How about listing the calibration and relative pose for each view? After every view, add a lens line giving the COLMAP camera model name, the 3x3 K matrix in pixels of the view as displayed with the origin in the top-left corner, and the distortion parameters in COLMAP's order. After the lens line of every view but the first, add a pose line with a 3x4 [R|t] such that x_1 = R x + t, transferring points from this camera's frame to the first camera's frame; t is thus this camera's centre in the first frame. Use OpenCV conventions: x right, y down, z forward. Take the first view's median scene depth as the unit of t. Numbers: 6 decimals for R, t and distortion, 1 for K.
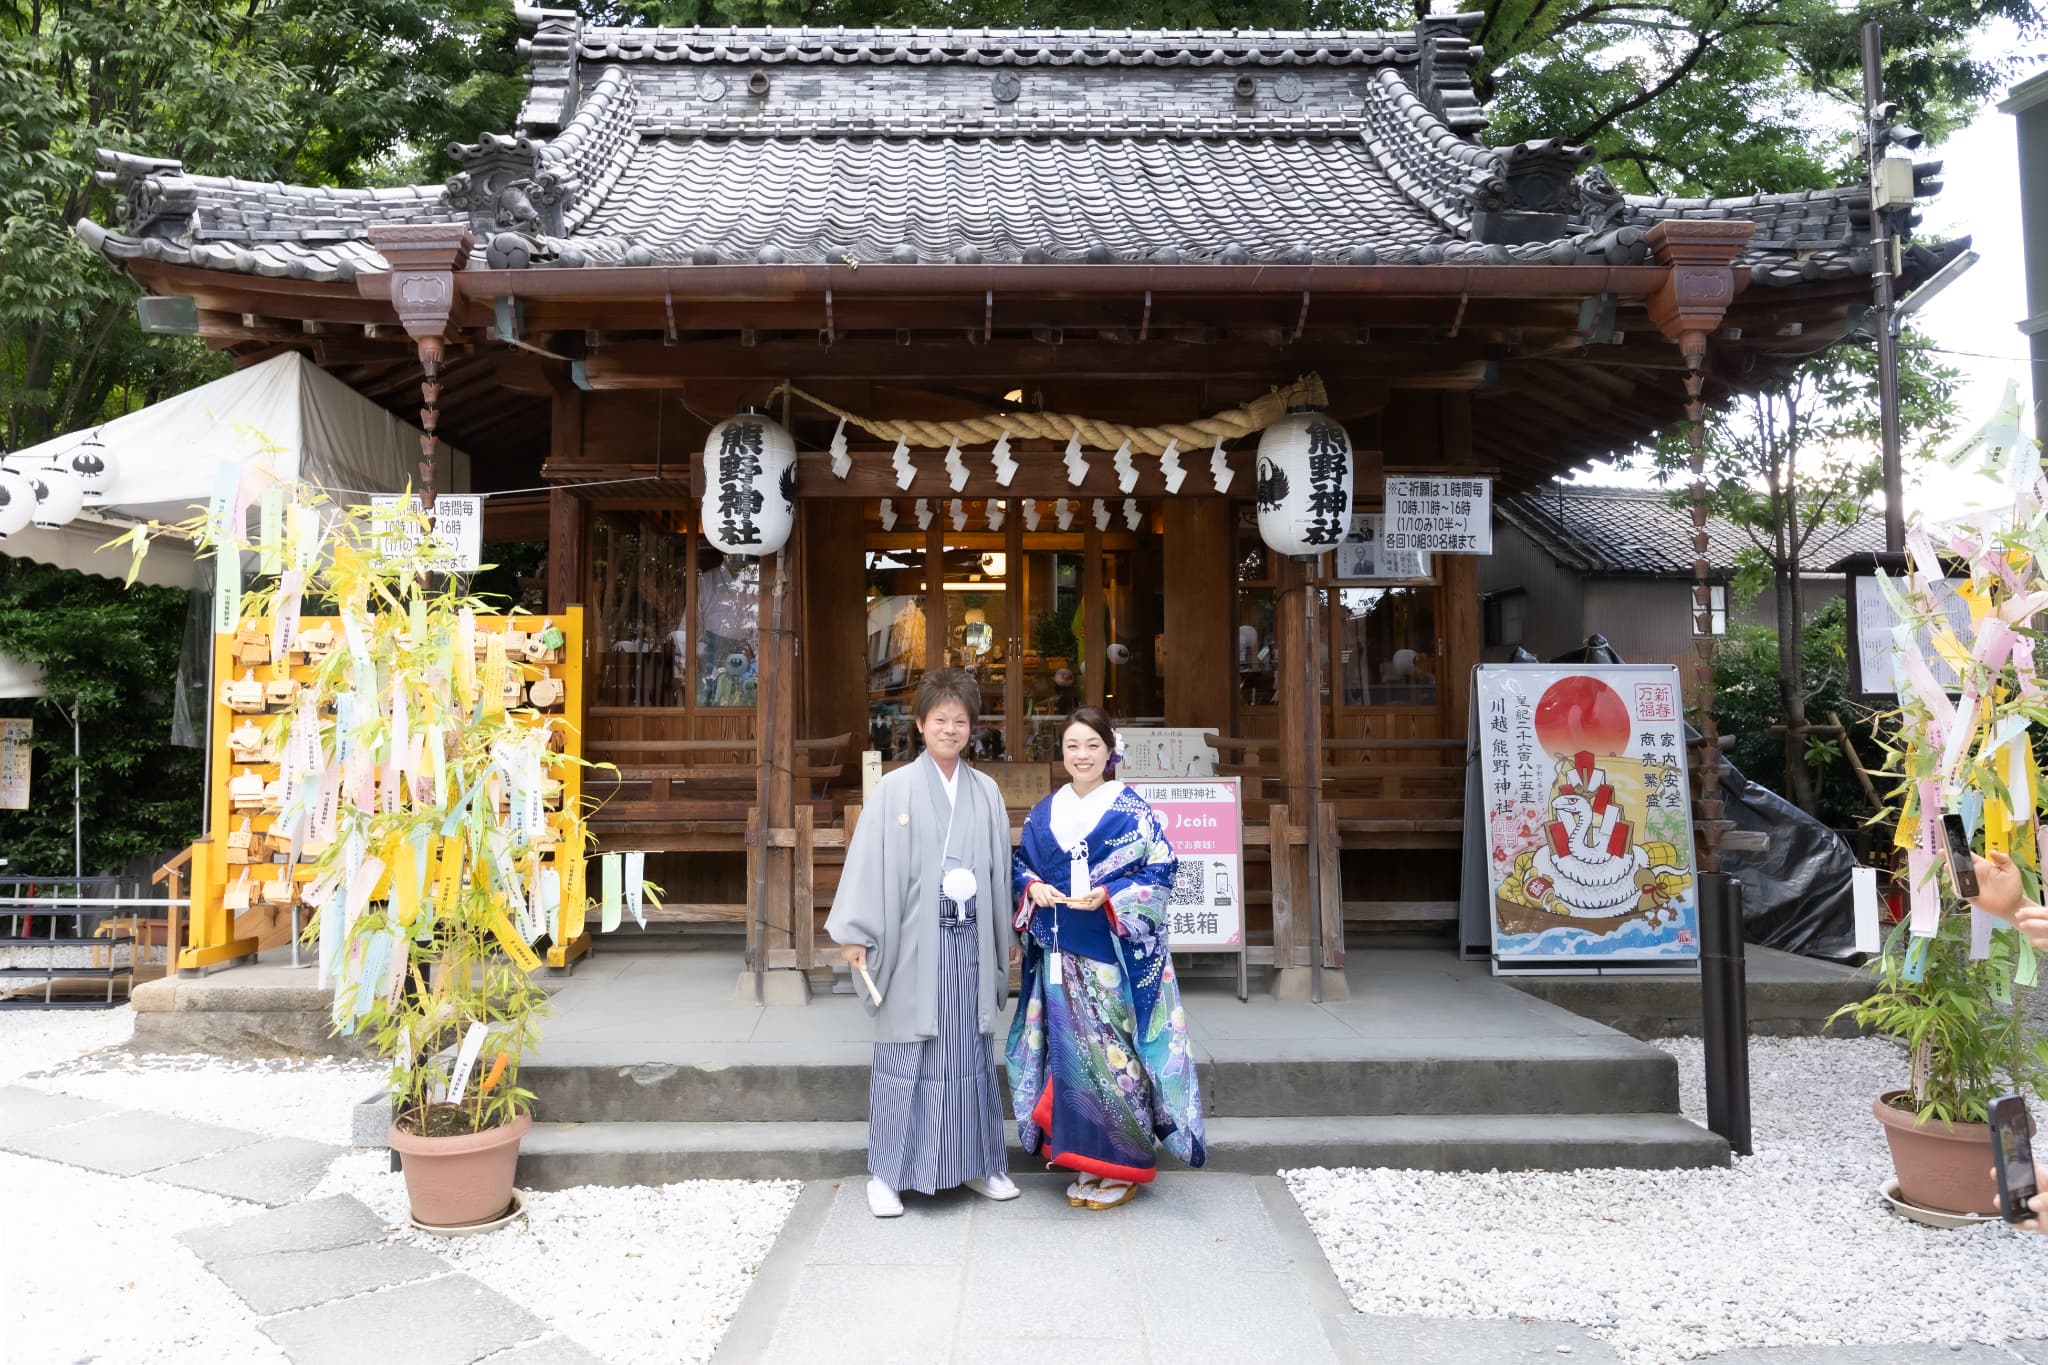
lens RADIAL K [[2162.4, 0, 1023.3], [0, 2162.4, 598.4], [0, 0, 1]] dist [-0.001786, -0.031547]
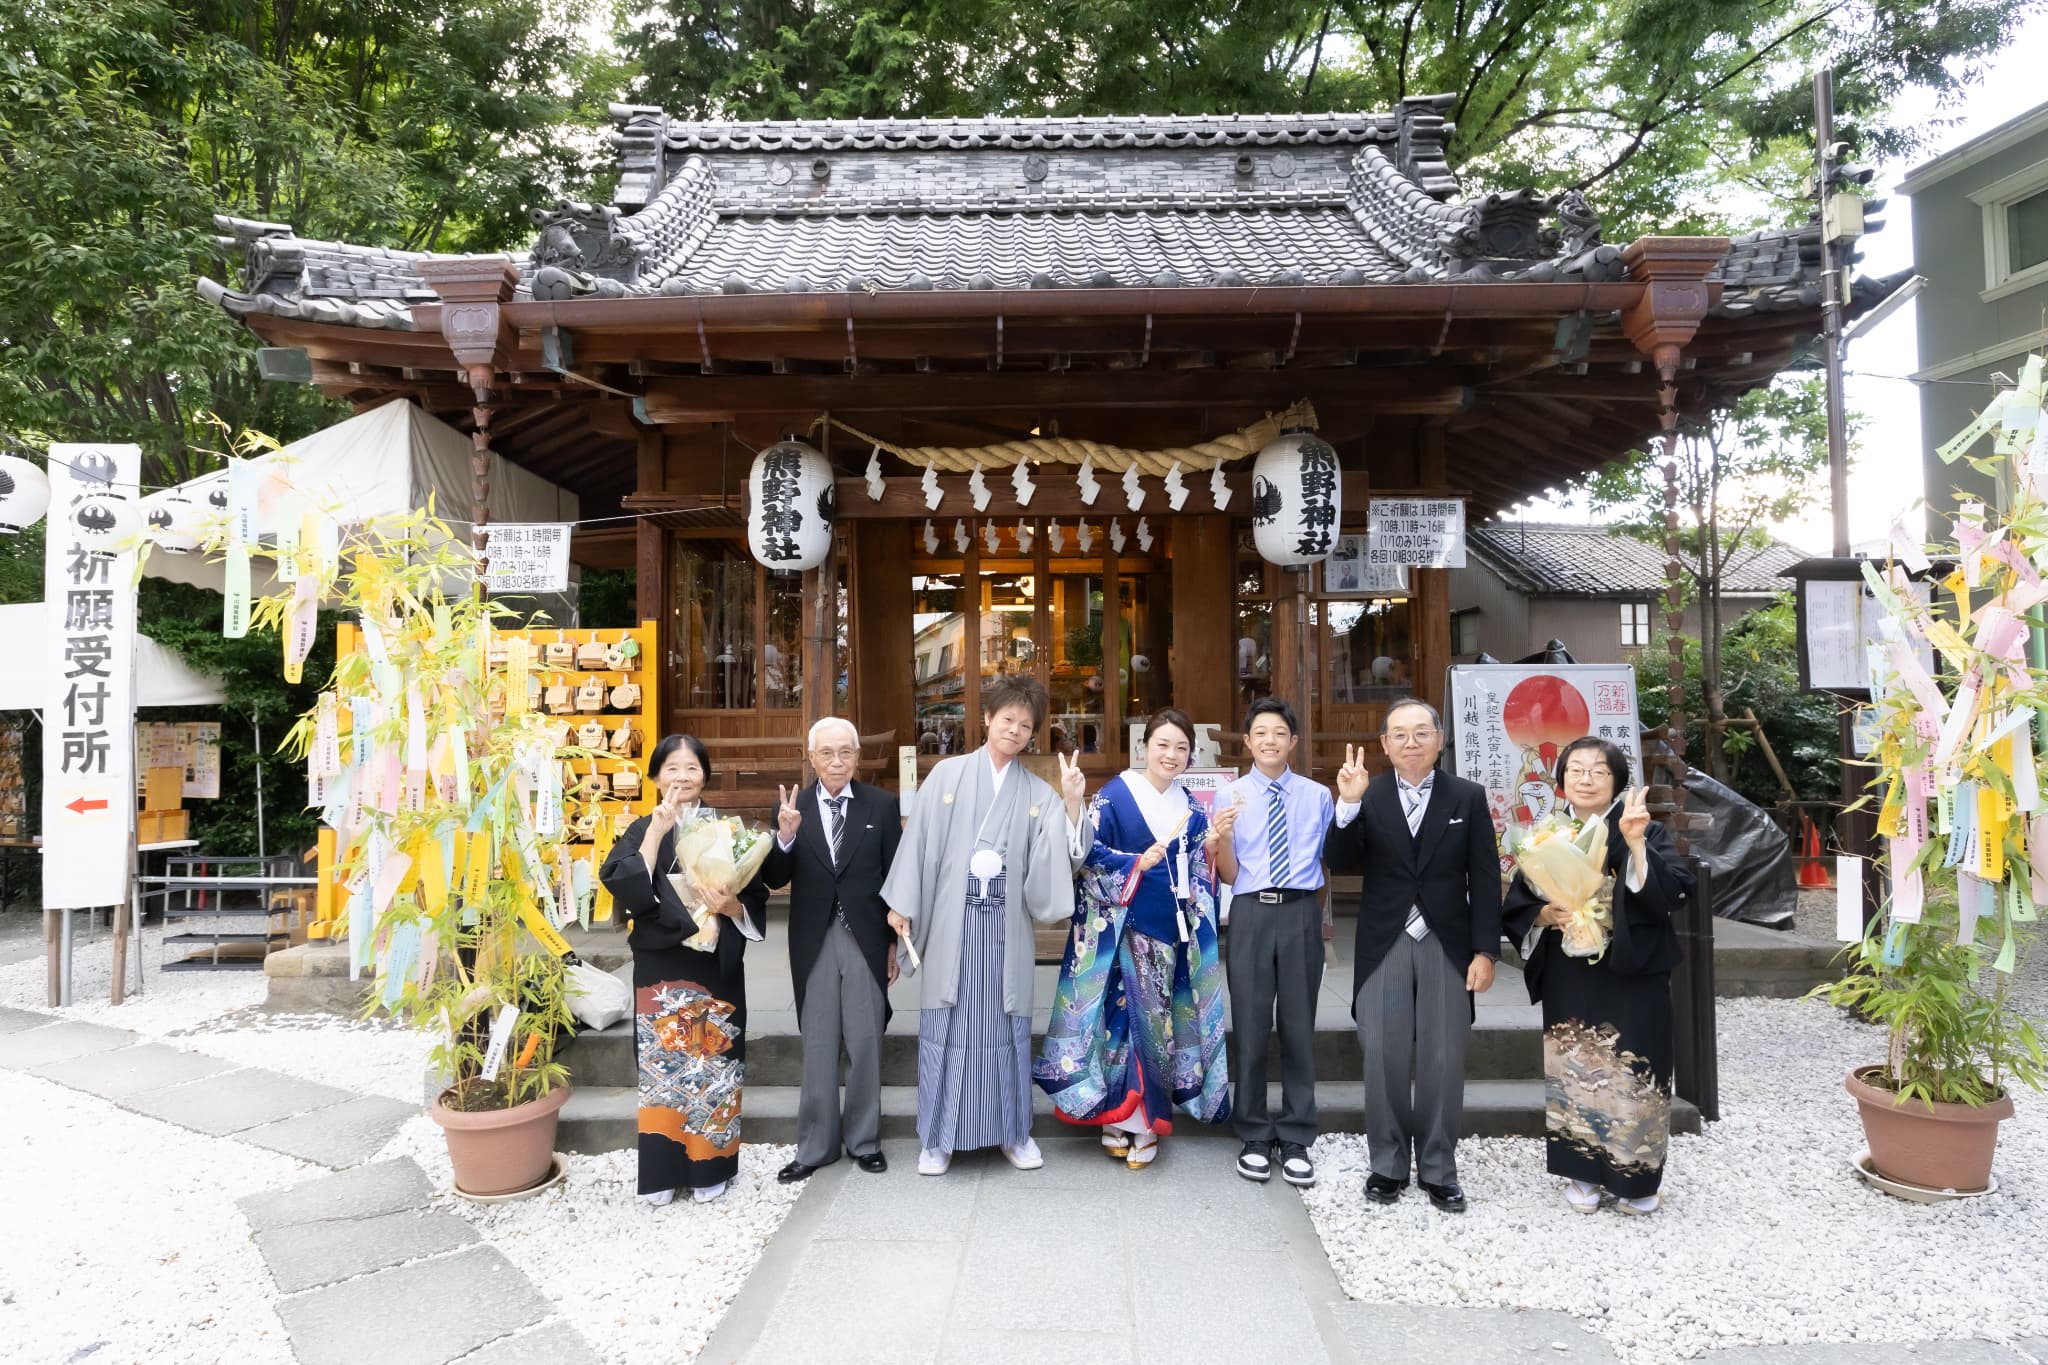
lens RADIAL K [[1675.2, 0, 1006.2], [0, 1675.2, 719.7], [0, 0, 1]] dist [-0.002744, -0.000312]
pose [[0.999078, -0.006273, -0.042462, 0.018068], [0.008636, 0.998410, 0.055703, 0.009259], [0.042045, -0.056018, 0.997544, 0.138235]]
